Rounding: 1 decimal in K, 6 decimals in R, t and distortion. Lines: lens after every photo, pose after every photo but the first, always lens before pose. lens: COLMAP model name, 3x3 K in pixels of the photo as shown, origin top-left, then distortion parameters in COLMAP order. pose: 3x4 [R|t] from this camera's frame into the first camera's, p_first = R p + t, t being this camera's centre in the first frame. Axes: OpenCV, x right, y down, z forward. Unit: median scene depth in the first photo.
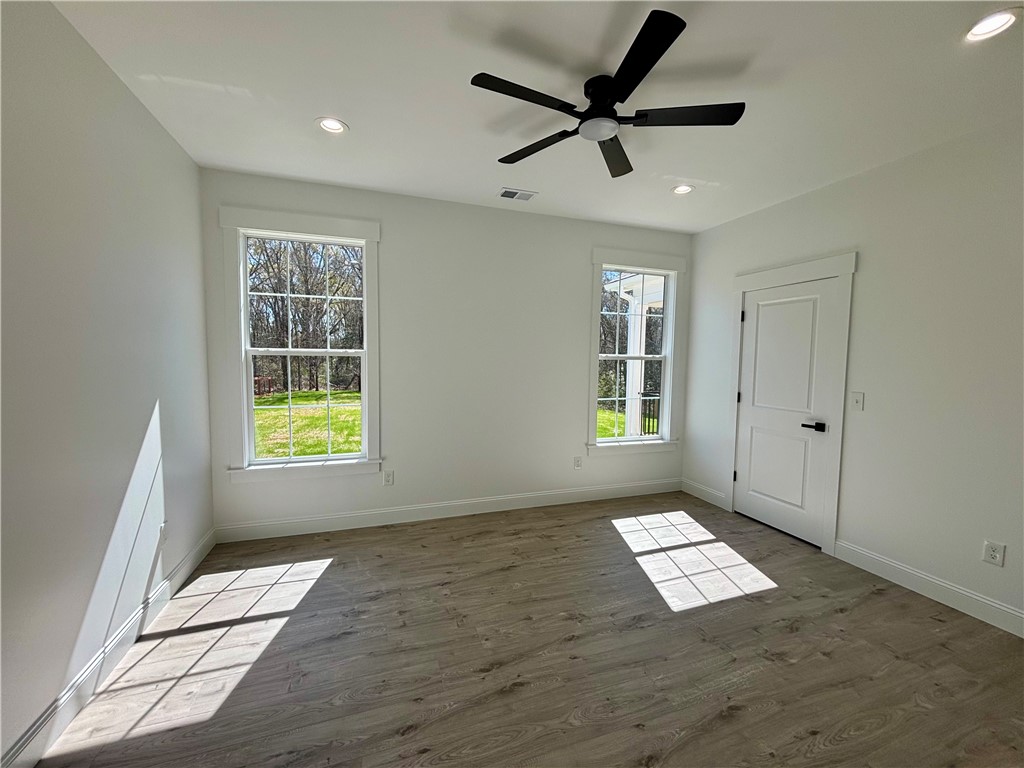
lens RADIAL K [[411.6, 0, 512.0], [0, 411.6, 384.0], [0, 0, 1]] dist [0.005327, -0.002883]
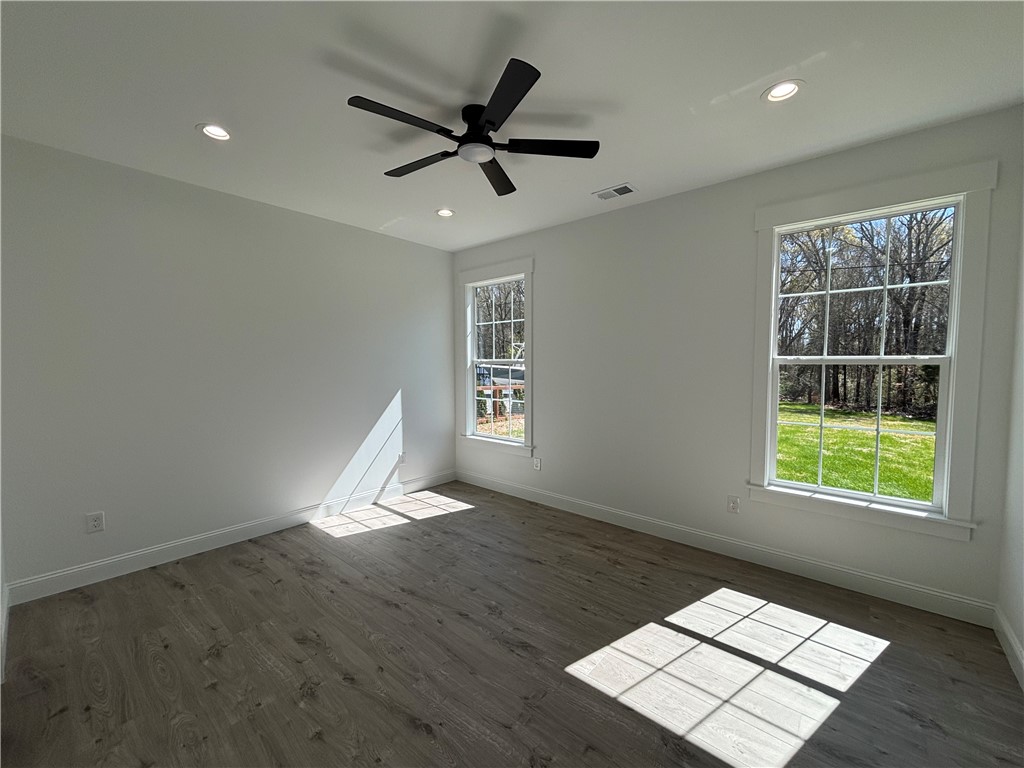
lens RADIAL K [[411.6, 0, 512.0], [0, 411.6, 384.0], [0, 0, 1]] dist [0.005327, -0.002883]
pose [[0.502592, 0.032649, -0.863907, 0.777495], [-0.047895, 0.998803, 0.009884, -0.016864], [0.863196, 0.036409, 0.503555, 0.355902]]
